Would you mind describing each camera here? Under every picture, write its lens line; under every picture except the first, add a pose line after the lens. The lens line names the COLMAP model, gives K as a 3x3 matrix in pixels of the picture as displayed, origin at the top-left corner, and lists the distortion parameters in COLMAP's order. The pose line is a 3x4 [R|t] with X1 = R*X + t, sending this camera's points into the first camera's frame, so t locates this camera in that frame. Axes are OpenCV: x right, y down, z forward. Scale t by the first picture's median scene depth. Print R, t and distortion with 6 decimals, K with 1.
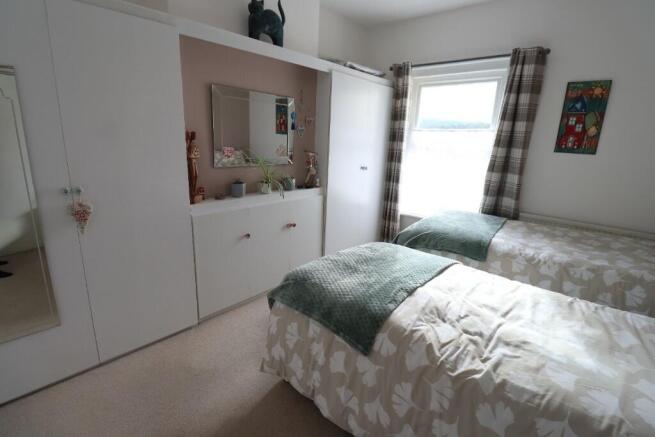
lens RADIAL K [[300.5, 0, 327.5], [0, 300.5, 218.5], [0, 0, 1]] dist [-0.019027, -0.000356]
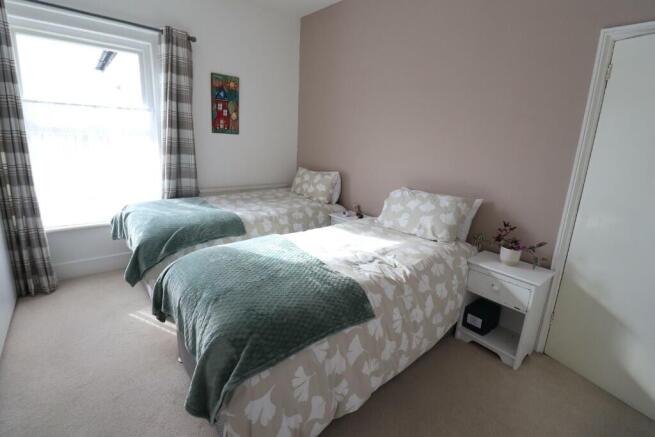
lens RADIAL K [[300.5, 0, 327.5], [0, 300.5, 218.5], [0, 0, 1]] dist [-0.019027, -0.000356]
pose [[0.128449, -0.275762, 0.952605, -0.422043], [0.215471, 0.945376, 0.244615, -0.101797], [-0.968025, 0.173838, 0.180851, 0.436735]]
